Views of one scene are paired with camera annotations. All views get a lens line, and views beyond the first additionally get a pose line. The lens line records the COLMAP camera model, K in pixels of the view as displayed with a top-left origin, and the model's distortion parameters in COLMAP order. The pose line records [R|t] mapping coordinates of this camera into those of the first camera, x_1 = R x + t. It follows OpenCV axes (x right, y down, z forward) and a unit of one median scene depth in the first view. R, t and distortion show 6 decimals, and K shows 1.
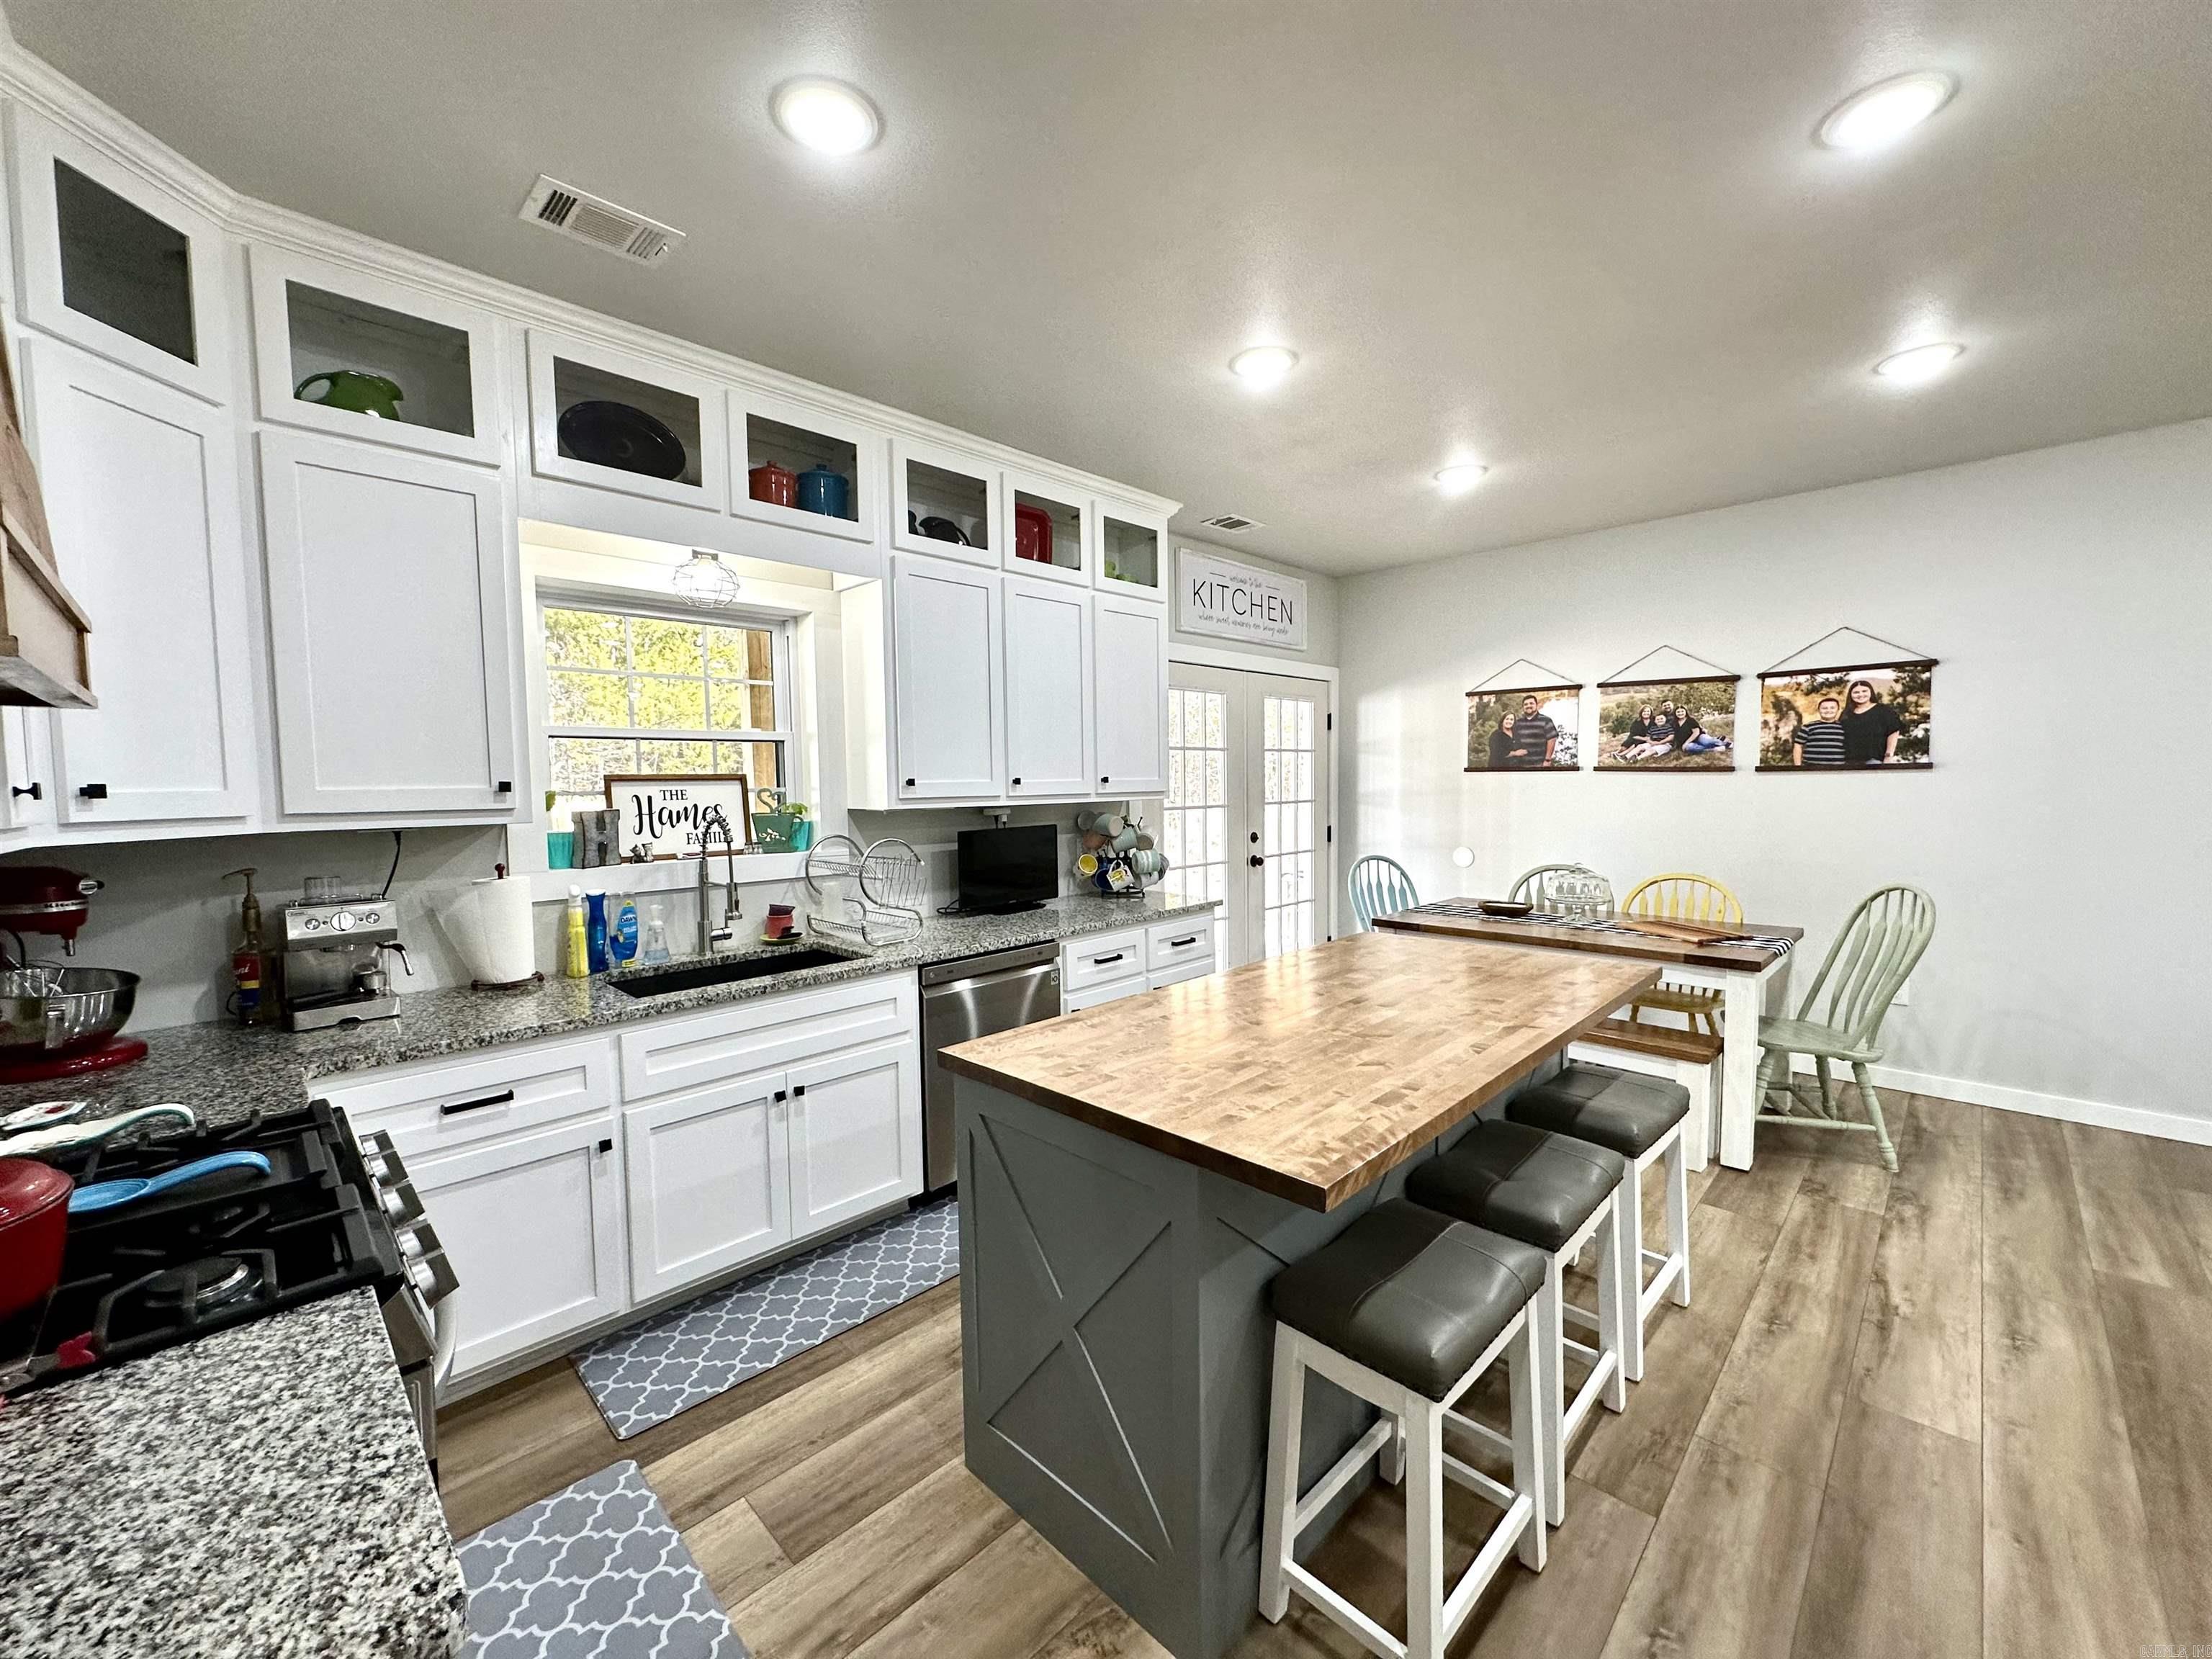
lens RADIAL K [[880.5, 0, 1088.1], [0, 880.5, 824.8], [0, 0, 1]] dist [-0.000017, -0.000114]
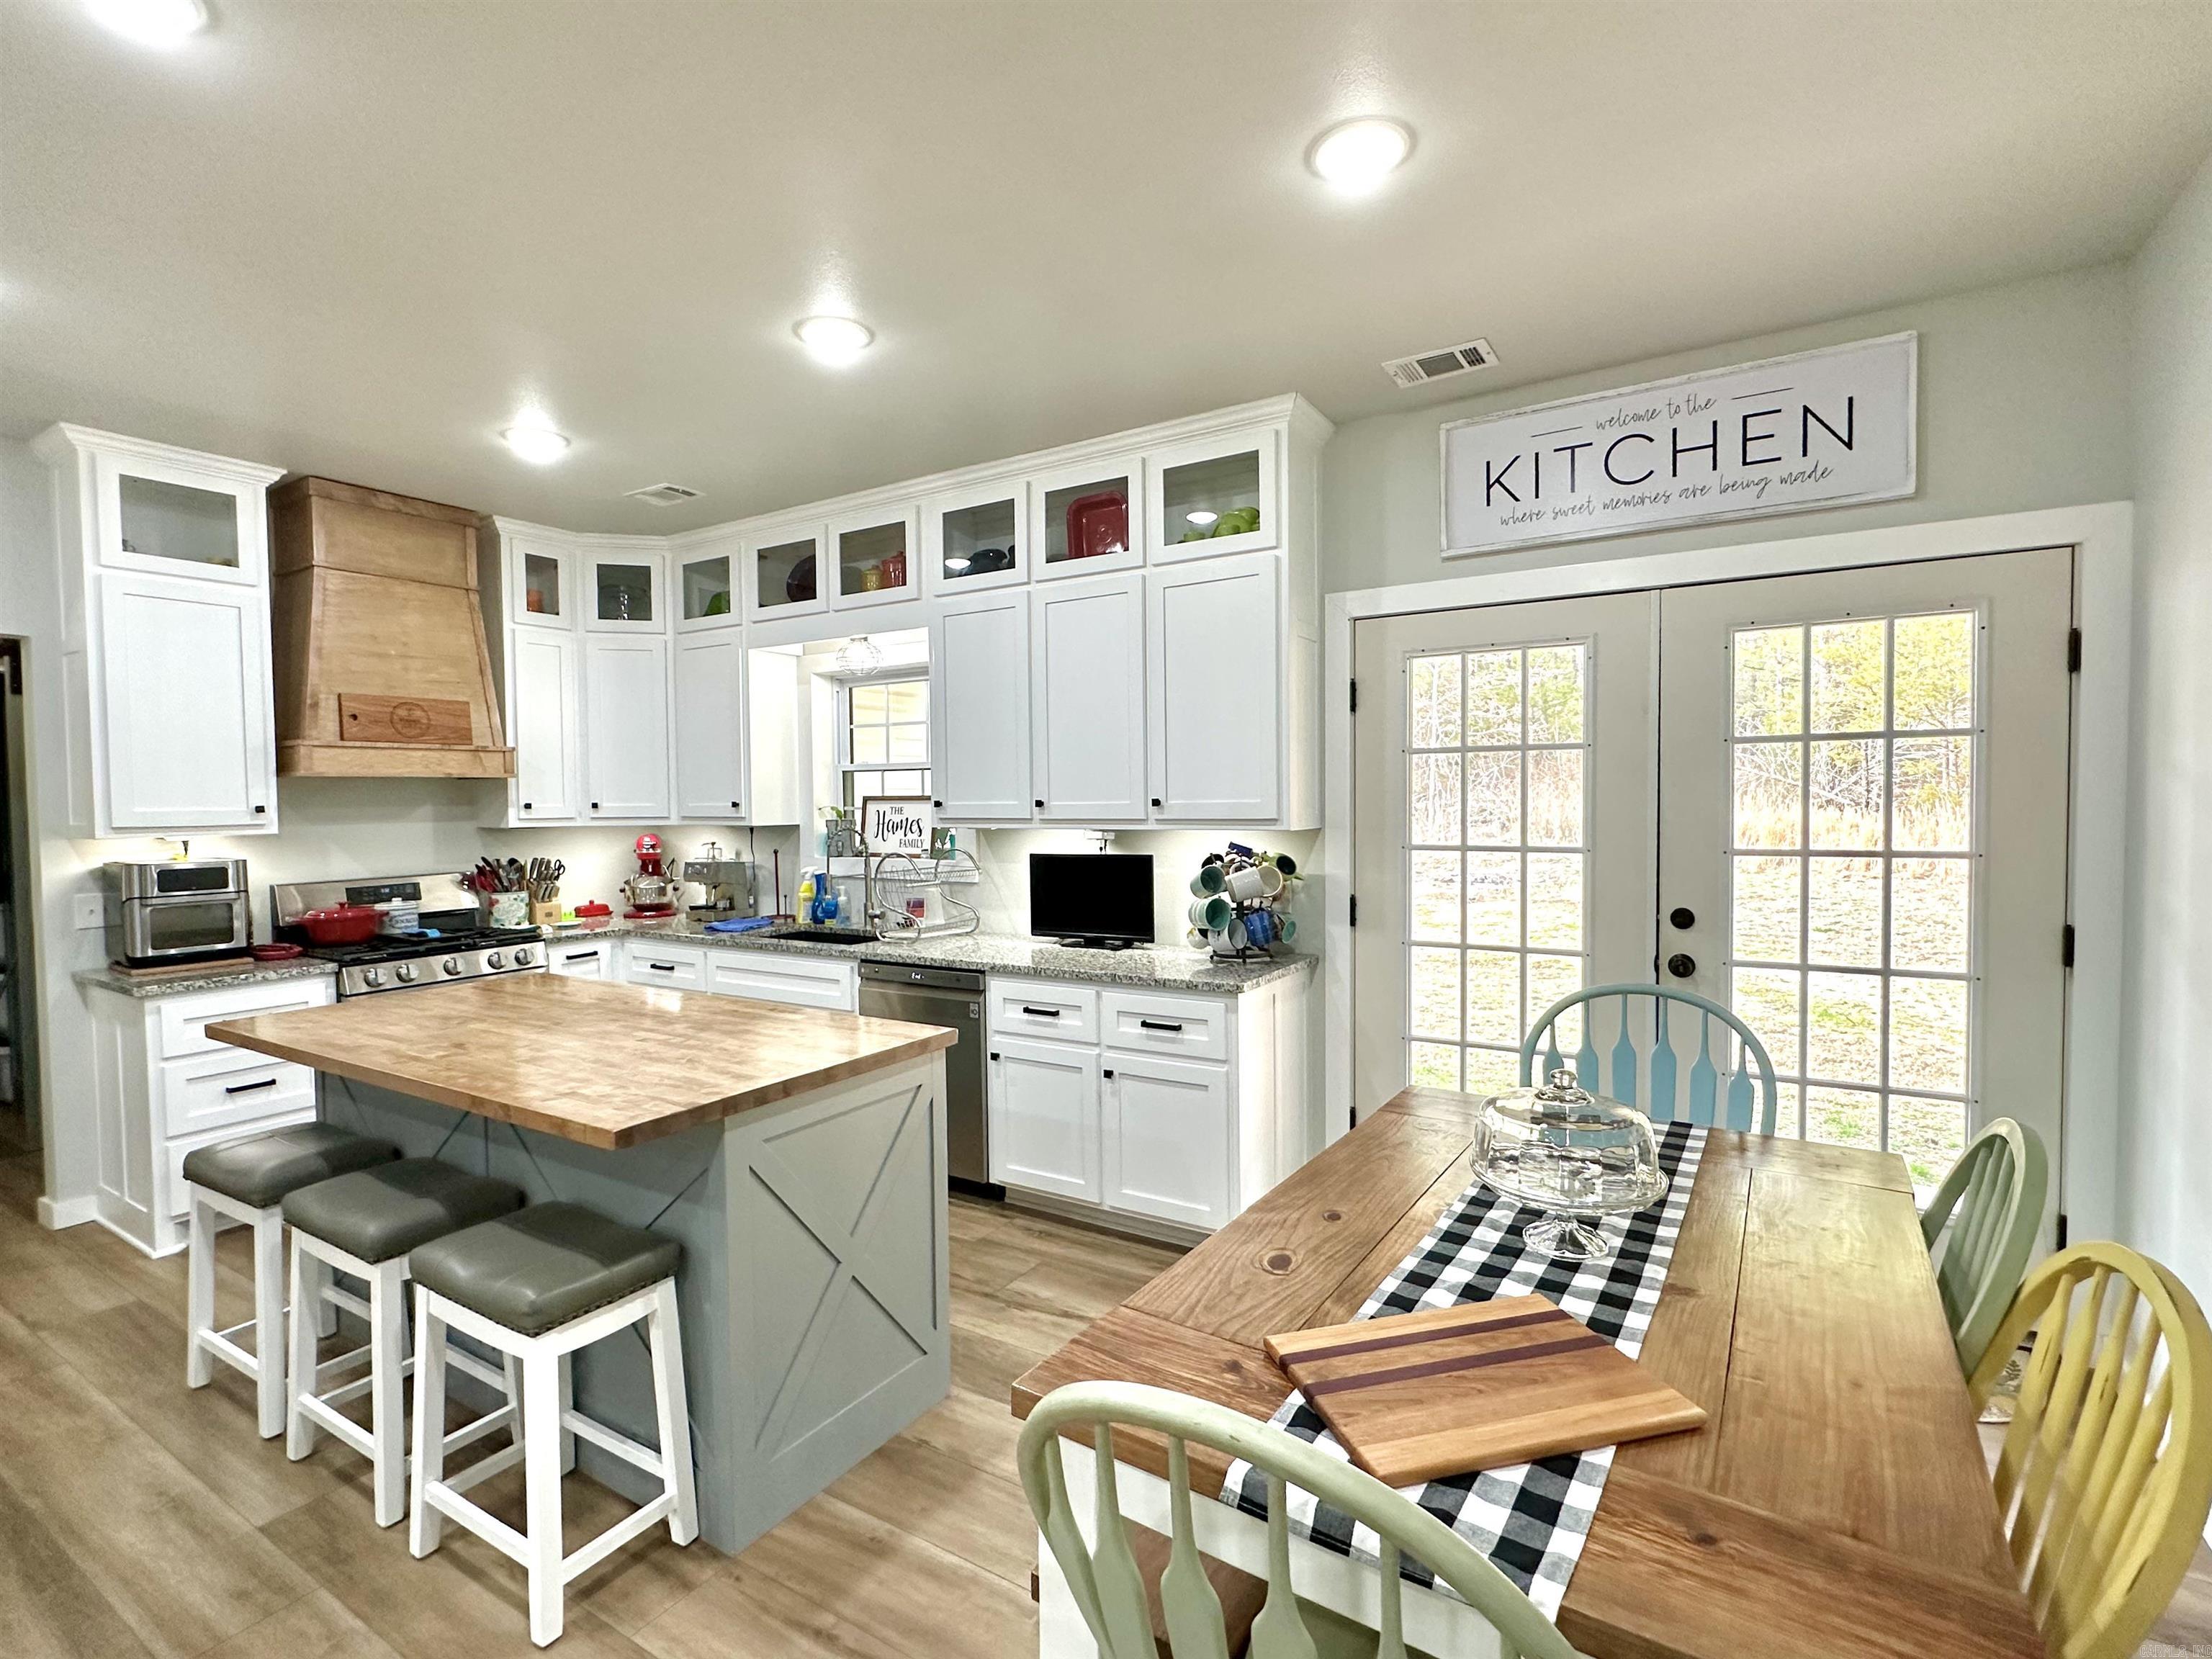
lens RADIAL K [[1020.1, 0, 1119.5], [0, 1020.1, 835.2], [0, 0, 1]] dist [-0.001646, -0.001446]
pose [[0.240049, 0.047075, -0.969619, 0.983372], [-0.043509, 0.998342, 0.037698, -0.060063], [0.969785, 0.033138, 0.241700, 0.809912]]
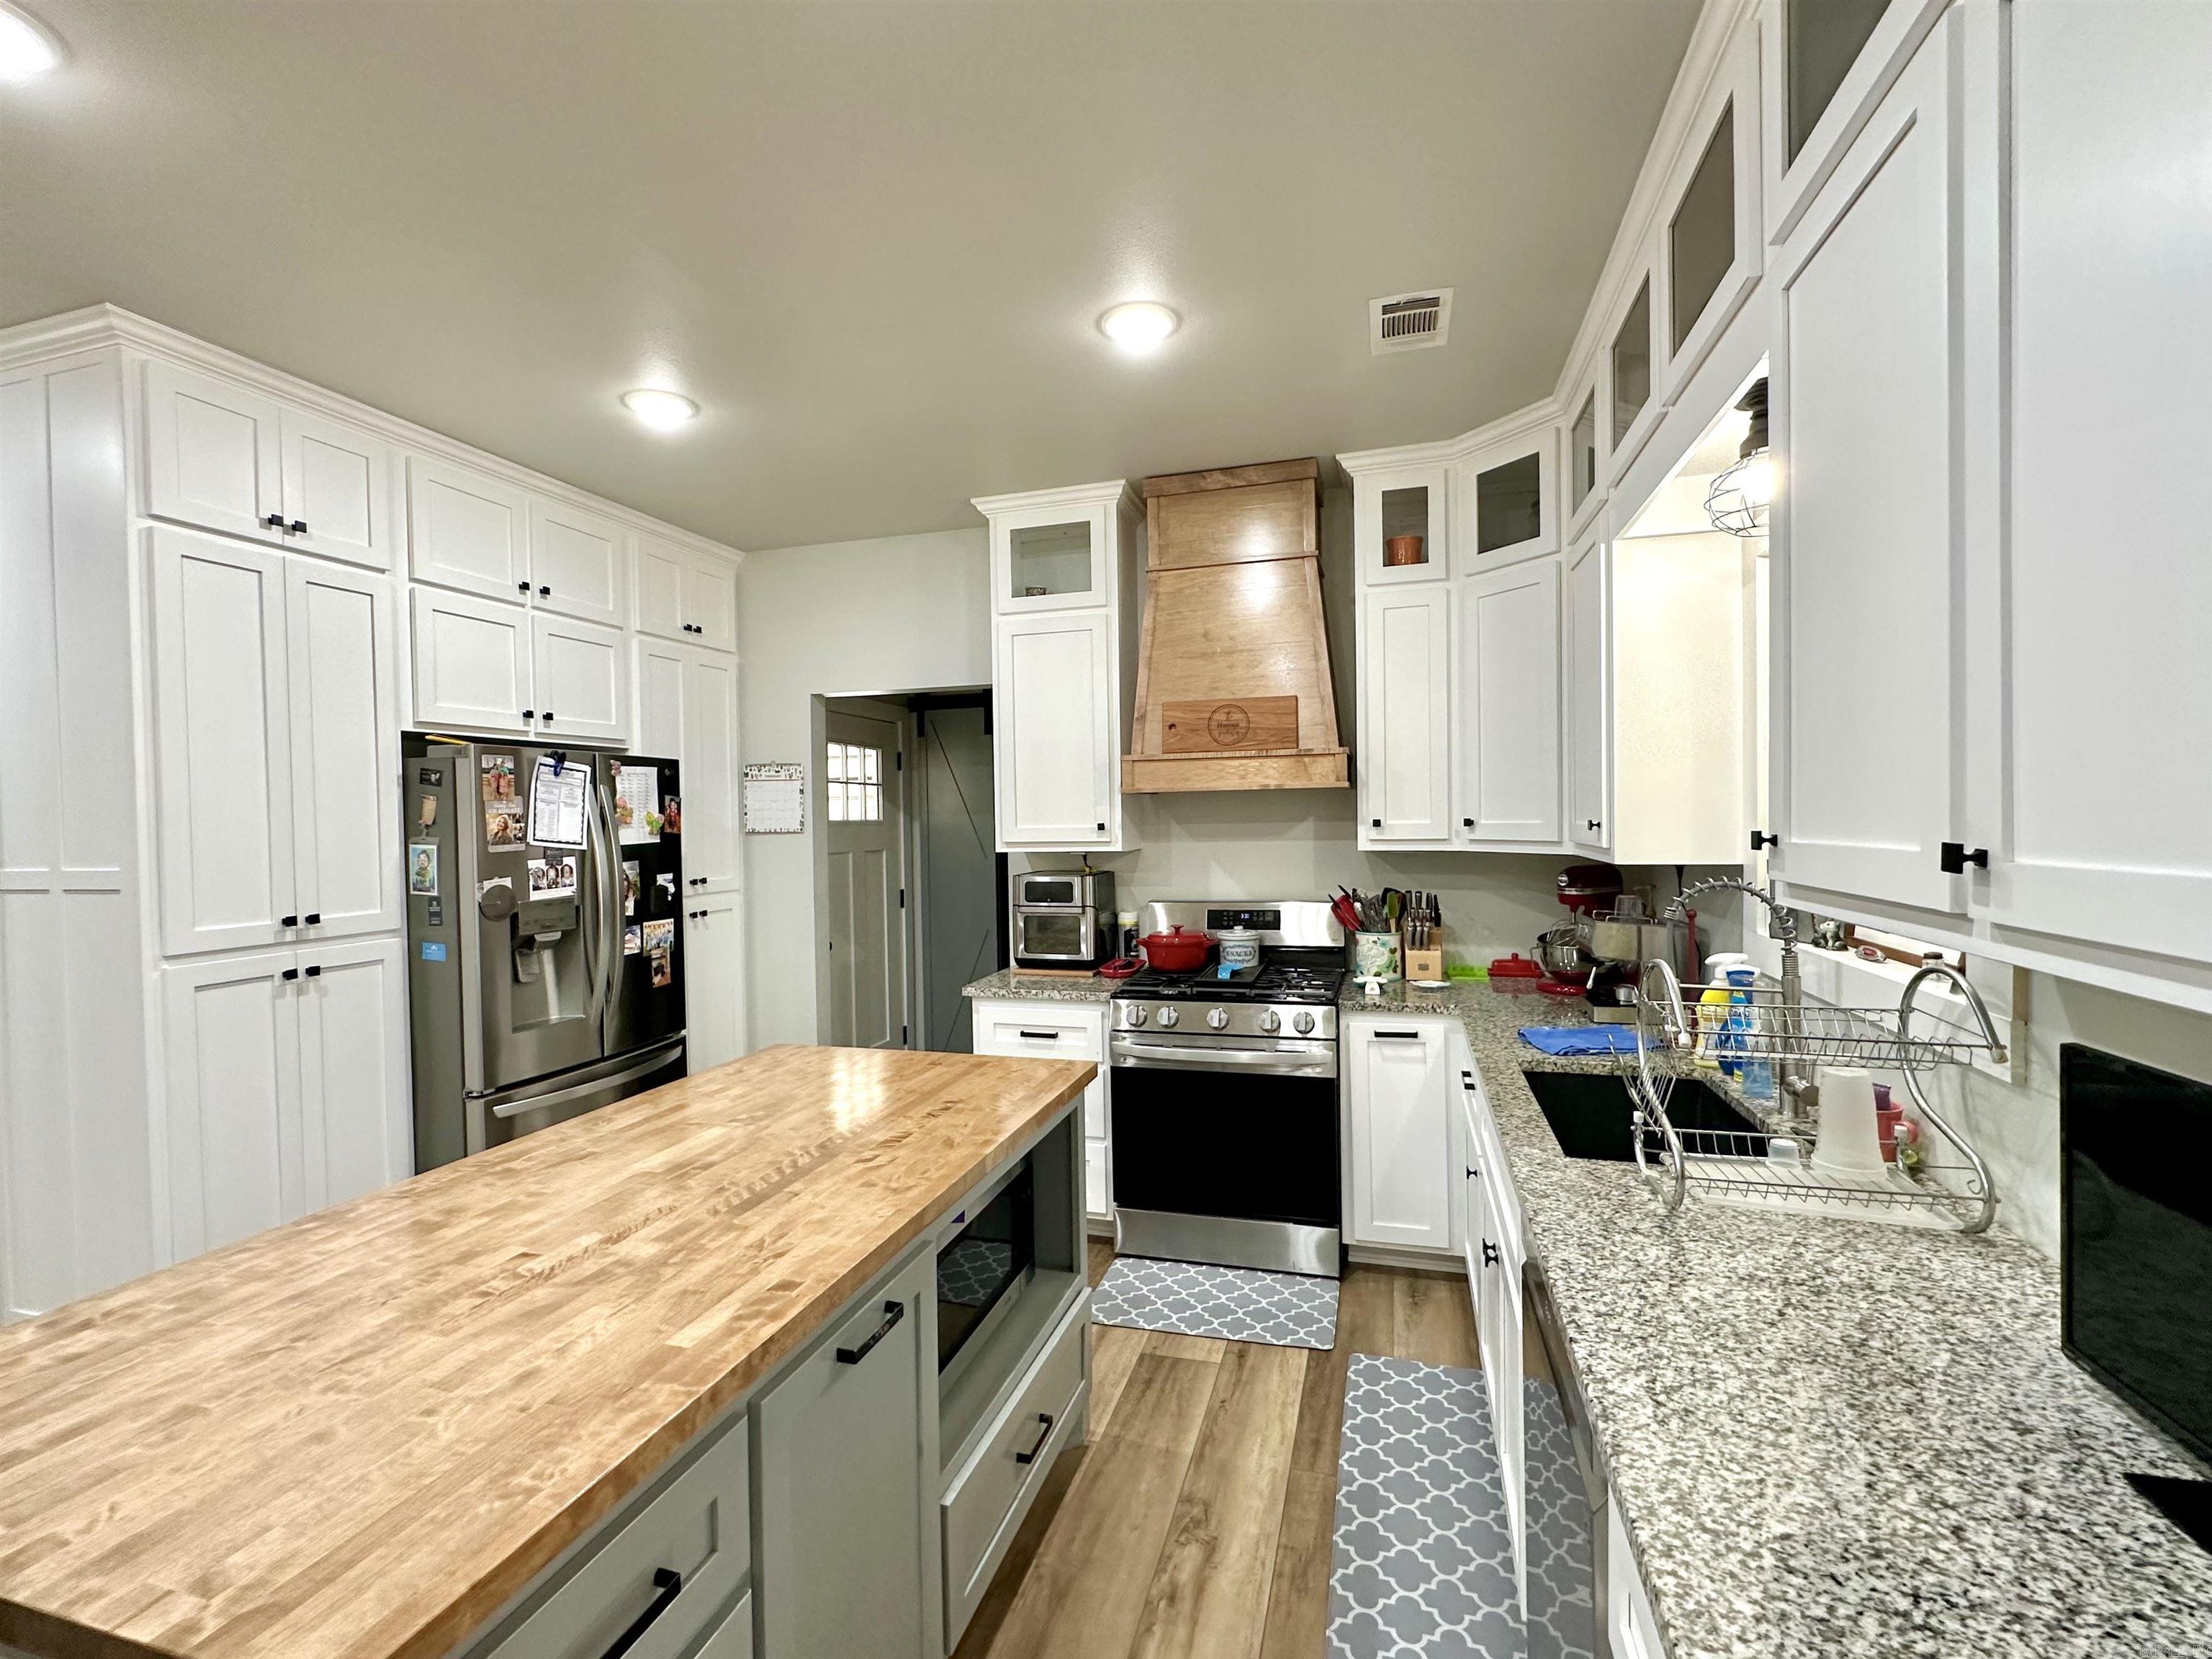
lens RADIAL K [[982.2, 0, 1092.5], [0, 982.2, 834.6], [0, 0, 1]] dist [-0.003000, -0.000649]
pose [[-0.878779, 0.036841, -0.475805, 0.235801], [0.003192, 0.997447, 0.071337, -0.073601], [0.477218, 0.061171, -0.876653, 1.098930]]
